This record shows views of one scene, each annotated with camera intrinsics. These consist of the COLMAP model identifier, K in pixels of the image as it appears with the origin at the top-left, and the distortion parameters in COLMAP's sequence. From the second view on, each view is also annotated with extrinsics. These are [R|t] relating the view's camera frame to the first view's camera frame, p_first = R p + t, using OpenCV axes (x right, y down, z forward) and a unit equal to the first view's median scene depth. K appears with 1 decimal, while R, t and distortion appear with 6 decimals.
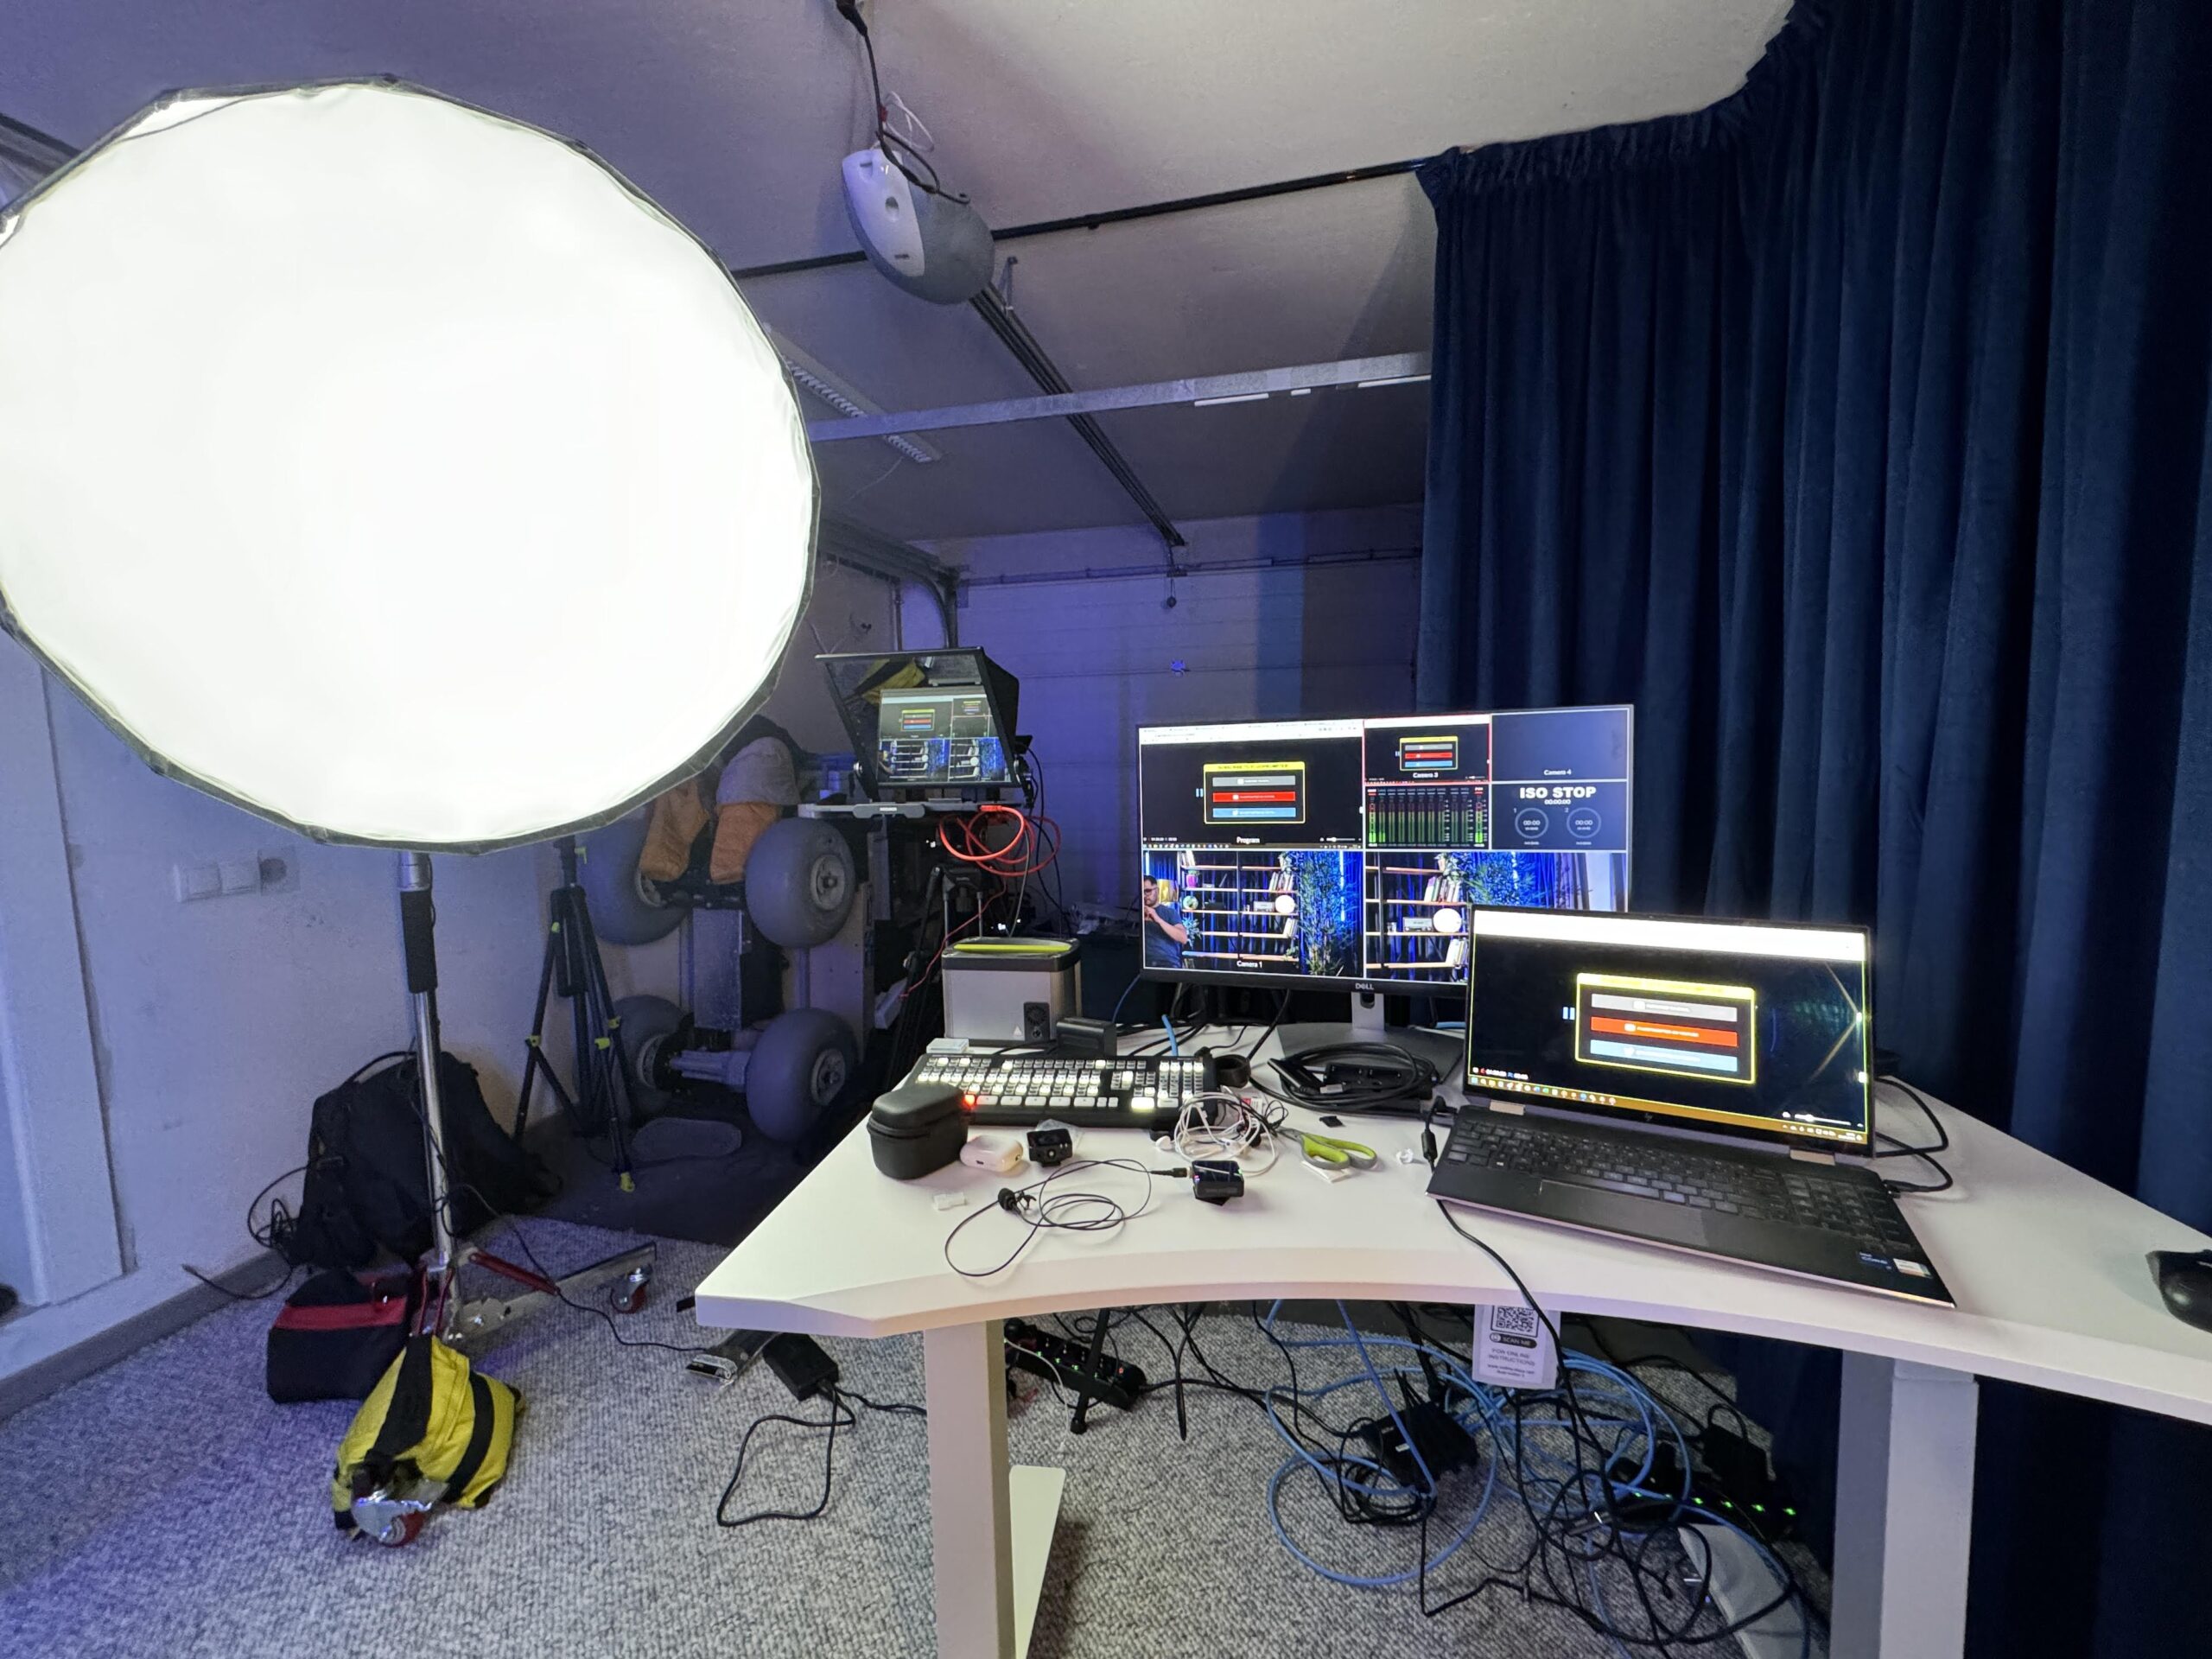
lens RADIAL K [[881.5, 0, 1104.6], [0, 881.5, 824.4], [0, 0, 1]] dist [-0.000980, -0.000026]
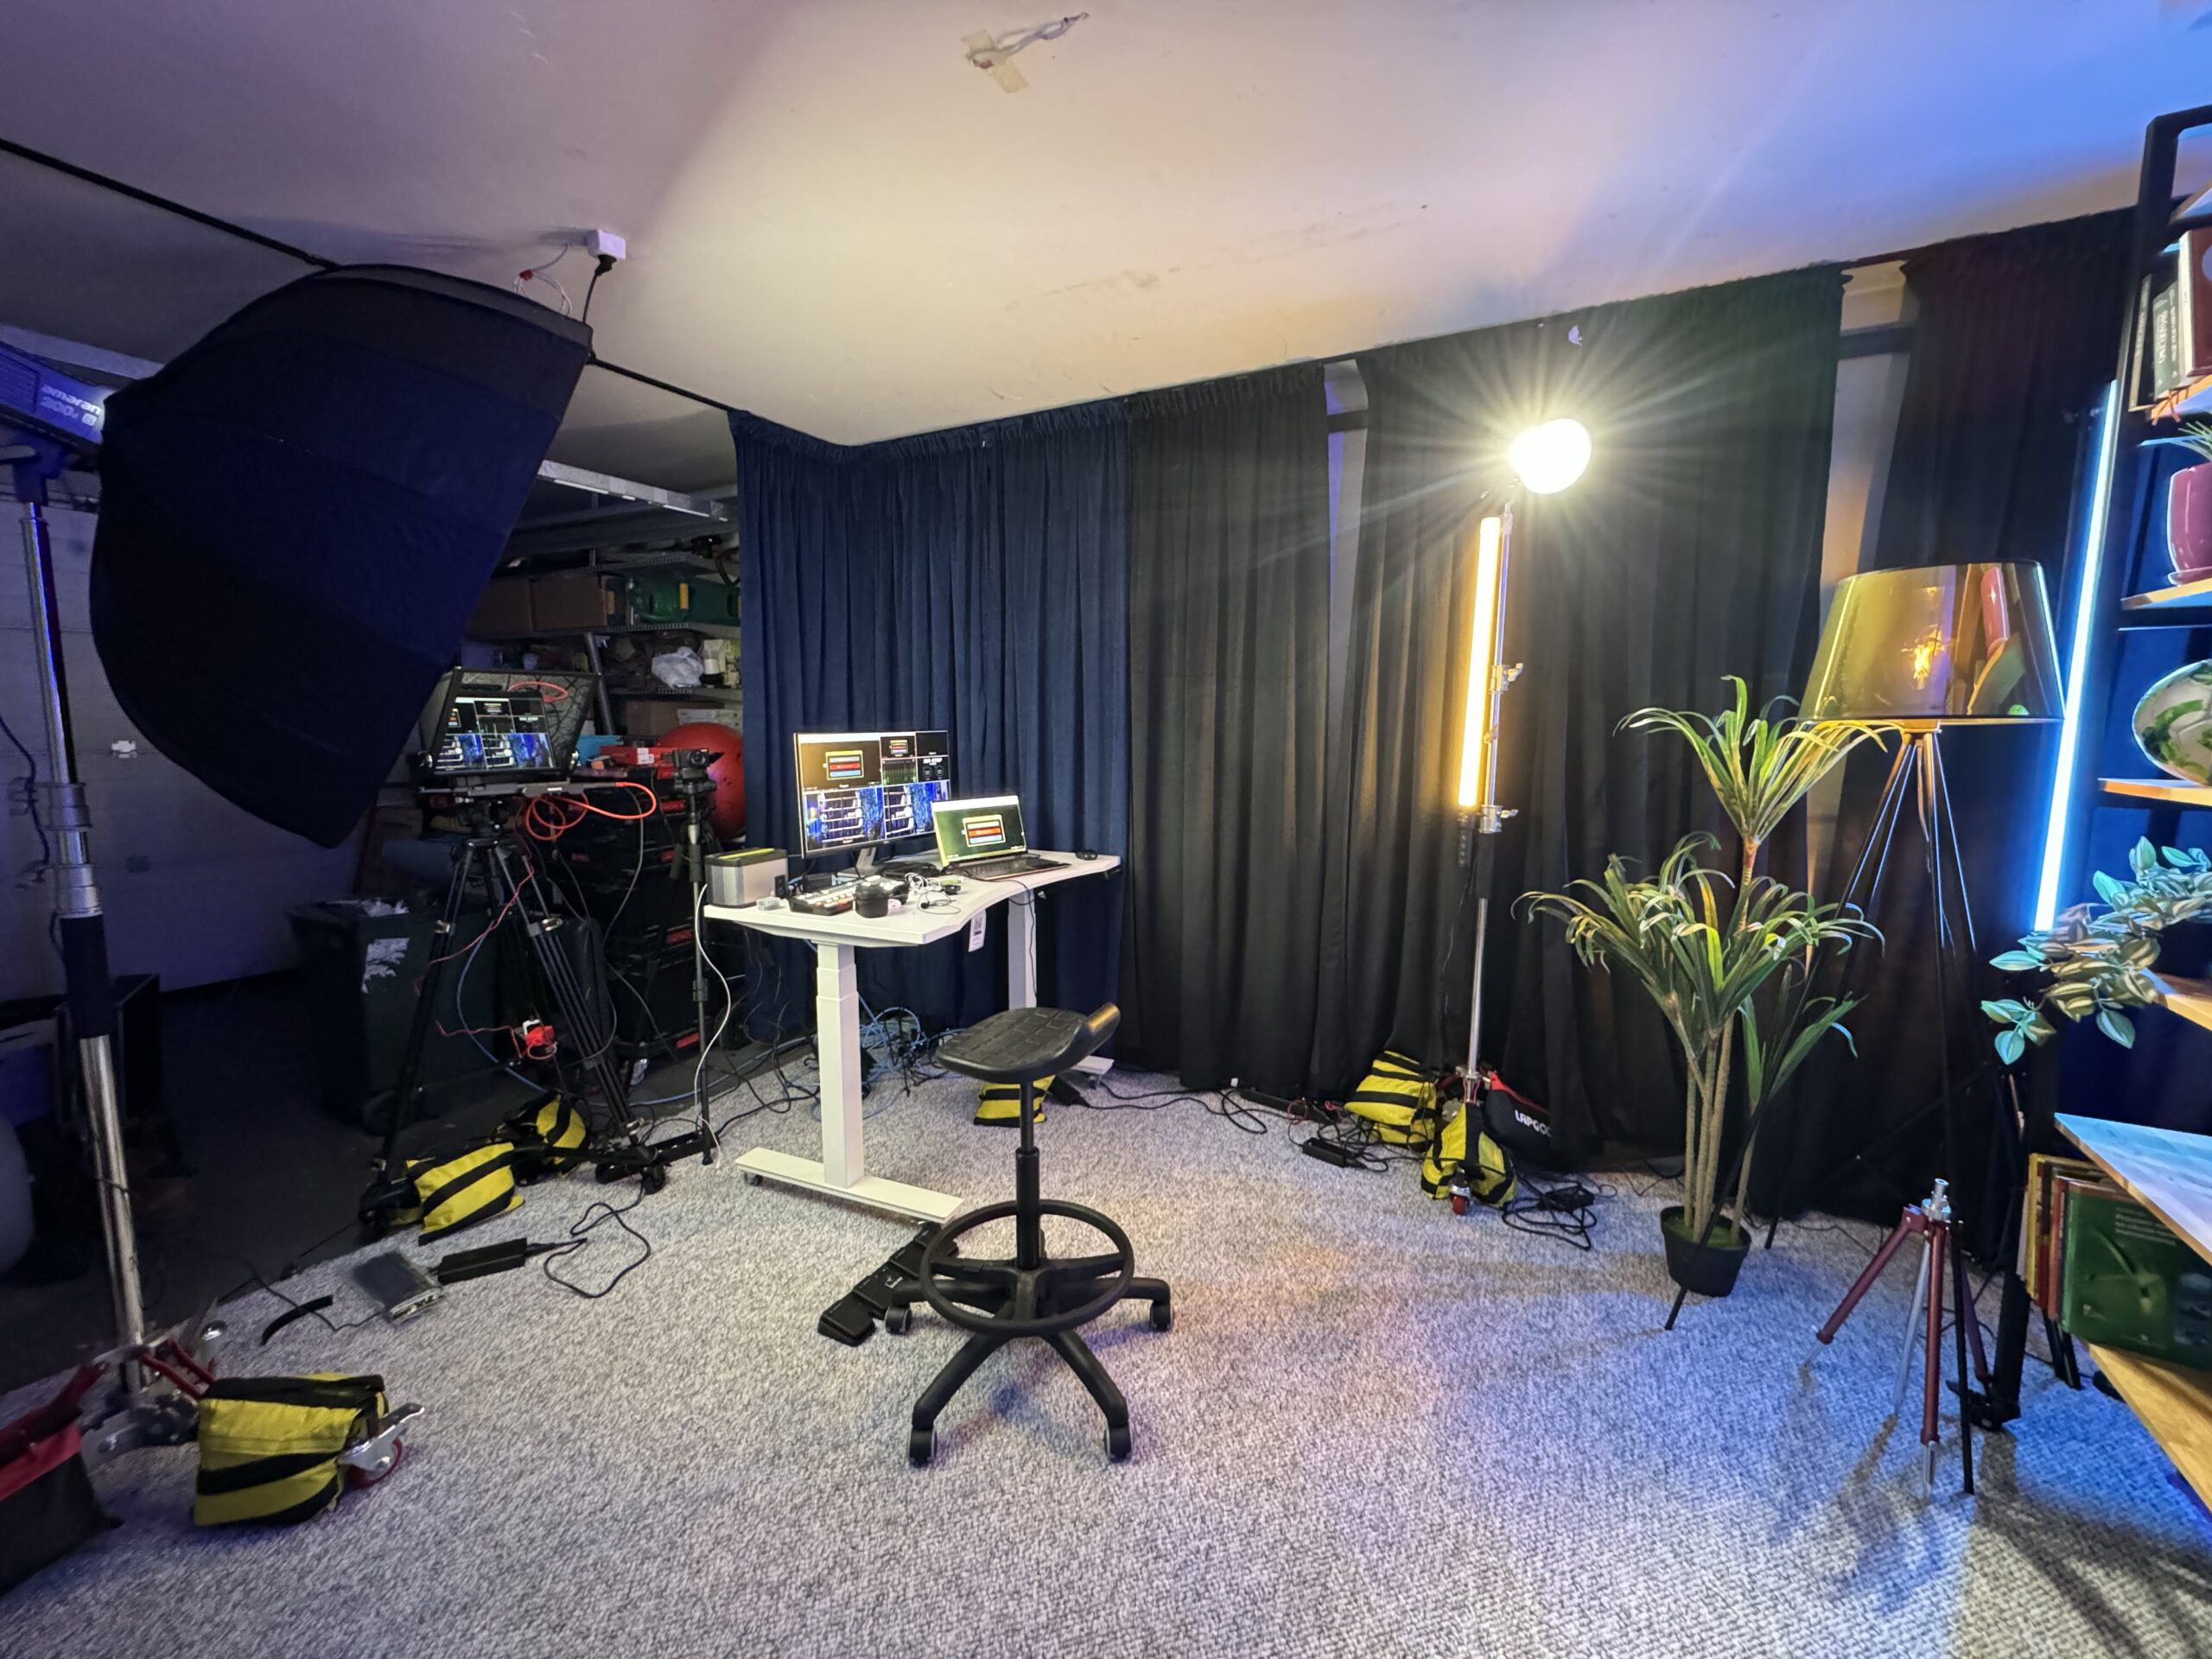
lens RADIAL K [[881.5, 0, 1105.5], [0, 881.5, 824.7], [0, 0, 1]] dist [-0.000980, -0.000026]
pose [[0.263595, -0.094489, 0.959995, -1.813388], [0.070528, 0.994415, 0.078512, -0.013308], [-0.962052, 0.047011, 0.268787, -0.234845]]
